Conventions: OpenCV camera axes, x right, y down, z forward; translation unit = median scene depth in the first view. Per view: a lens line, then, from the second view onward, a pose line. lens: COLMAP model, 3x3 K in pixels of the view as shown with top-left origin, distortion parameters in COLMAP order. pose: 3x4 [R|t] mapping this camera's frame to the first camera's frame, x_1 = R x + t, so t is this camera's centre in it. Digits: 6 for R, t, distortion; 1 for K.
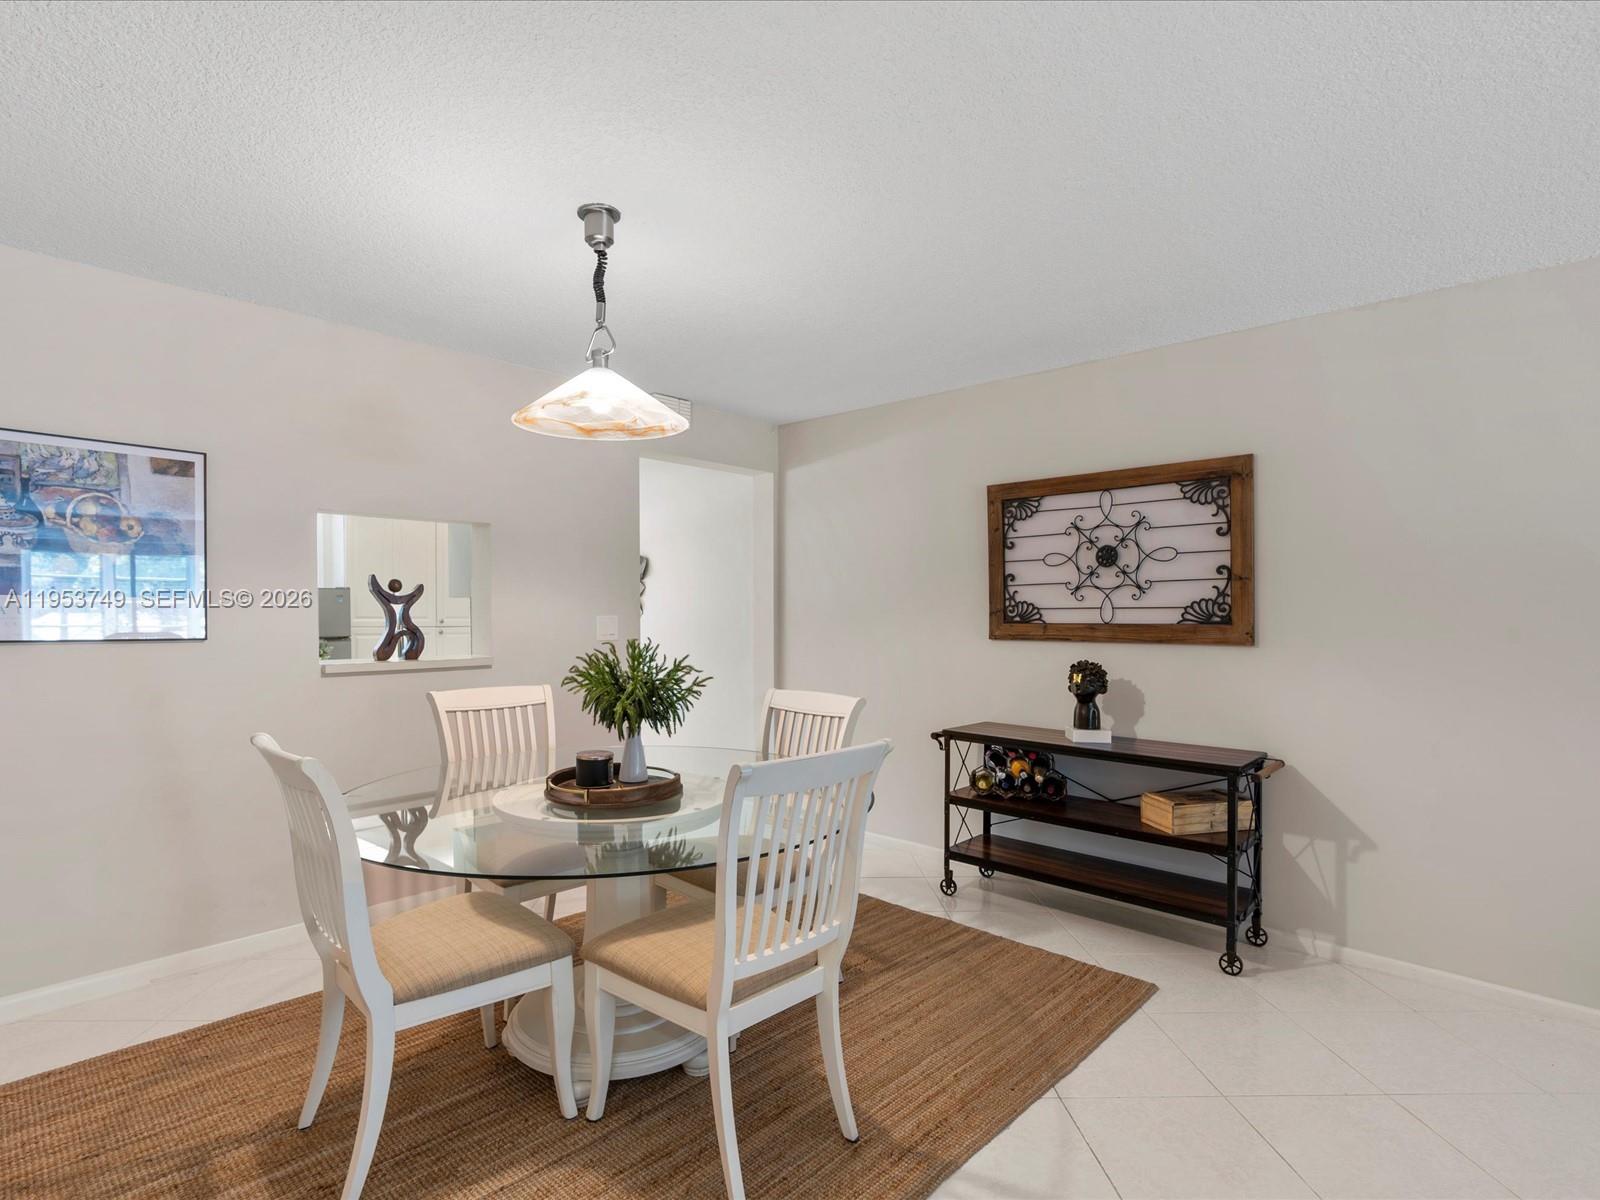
lens RADIAL K [[806.8, 0, 802.2], [0, 806.8, 616.2], [0, 0, 1]] dist [-0.013516, -0.000611]
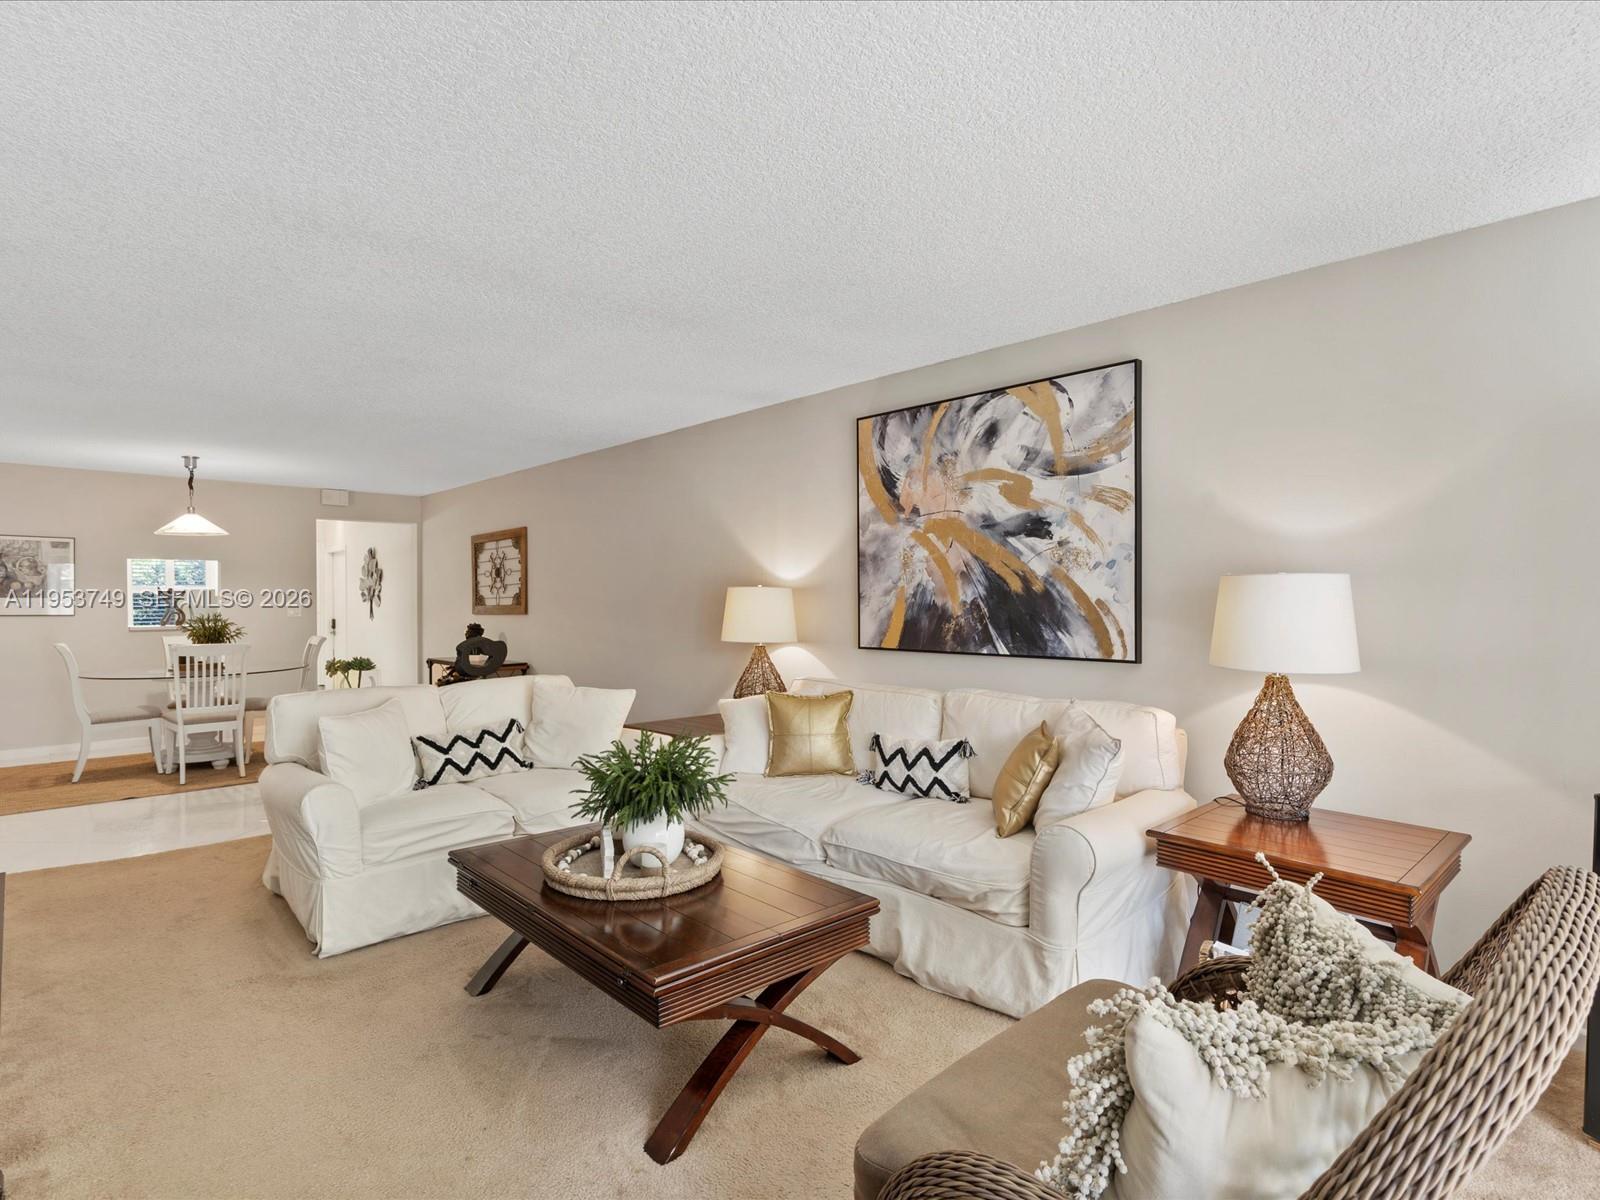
lens RADIAL K [[806.8, 0, 800.2], [0, 806.8, 593.7], [0, 0, 1]] dist [-0.013516, -0.000611]
pose [[0.998737, -0.011164, -0.048987, 1.594918], [0.010419, 0.999827, -0.015426, 0.023858], [0.049151, 0.014896, 0.998680, -1.323651]]
